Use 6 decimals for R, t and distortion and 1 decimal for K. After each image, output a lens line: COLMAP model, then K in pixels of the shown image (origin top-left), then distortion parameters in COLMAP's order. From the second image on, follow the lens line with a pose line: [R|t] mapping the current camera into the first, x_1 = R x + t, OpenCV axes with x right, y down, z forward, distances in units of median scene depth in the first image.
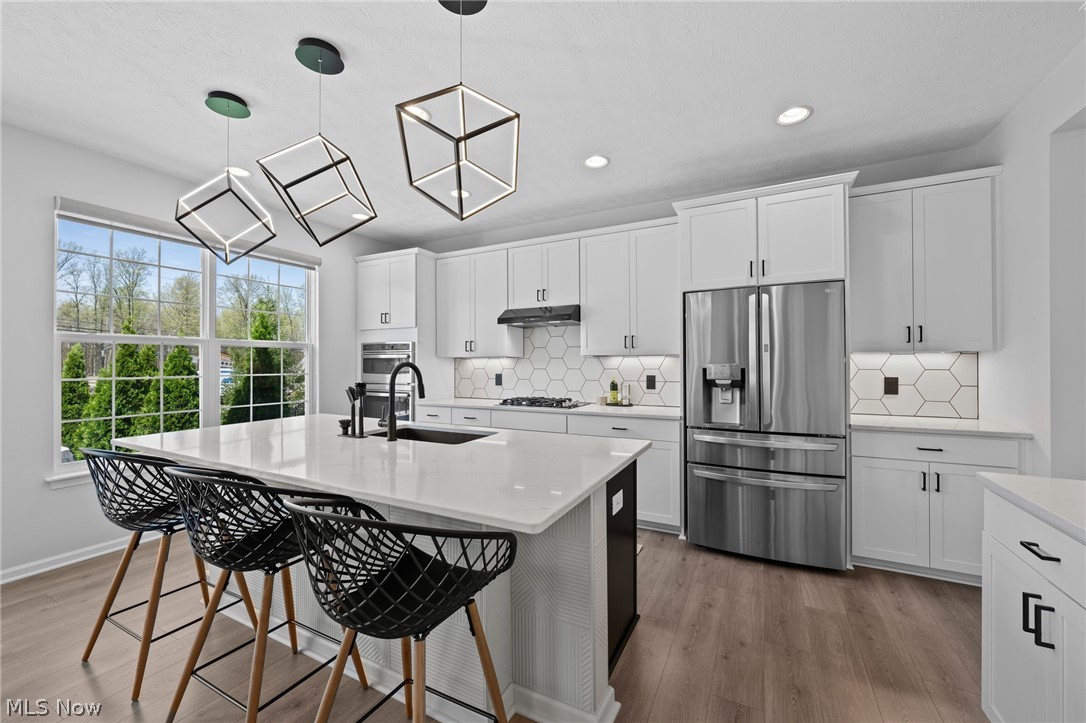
lens RADIAL K [[430.4, 0, 543.0], [0, 430.4, 361.5], [0, 0, 1]] dist [-0.008017, 0.000101]
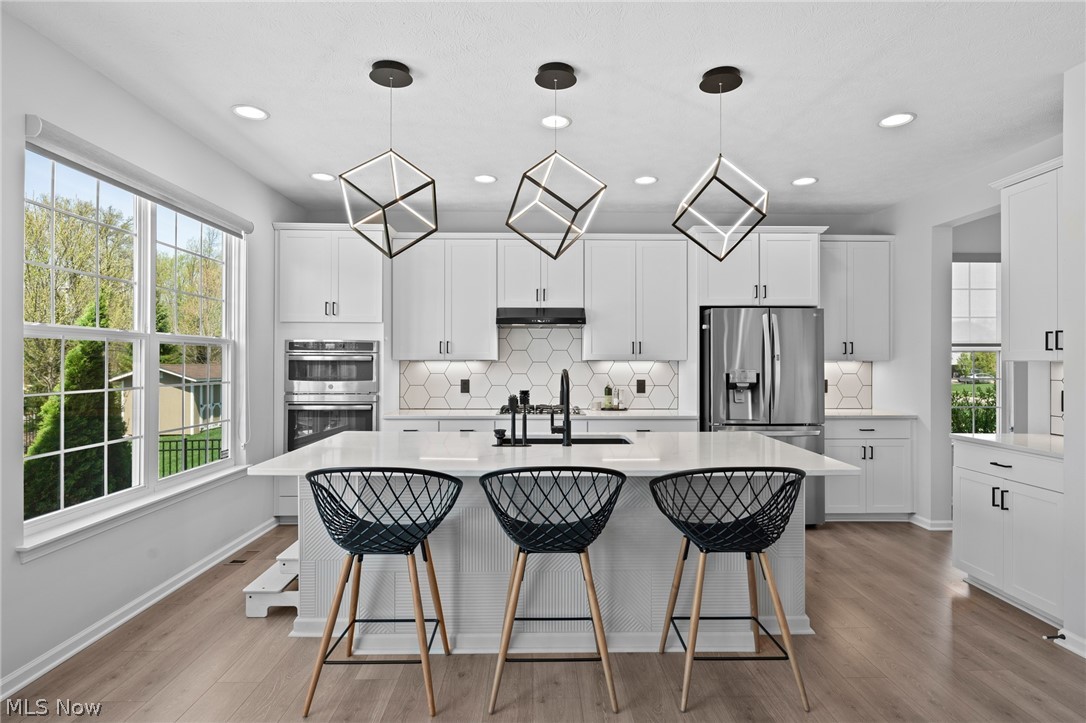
lens RADIAL K [[577.4, 0, 543.0], [0, 577.4, 361.5], [0, 0, 1]] dist [-0.019728, -0.000807]
pose [[0.877110, 0.006063, 0.480250, -0.625605], [-0.007261, 0.999973, 0.000638, -0.010860], [-0.480234, -0.004046, 0.877131, -0.102787]]
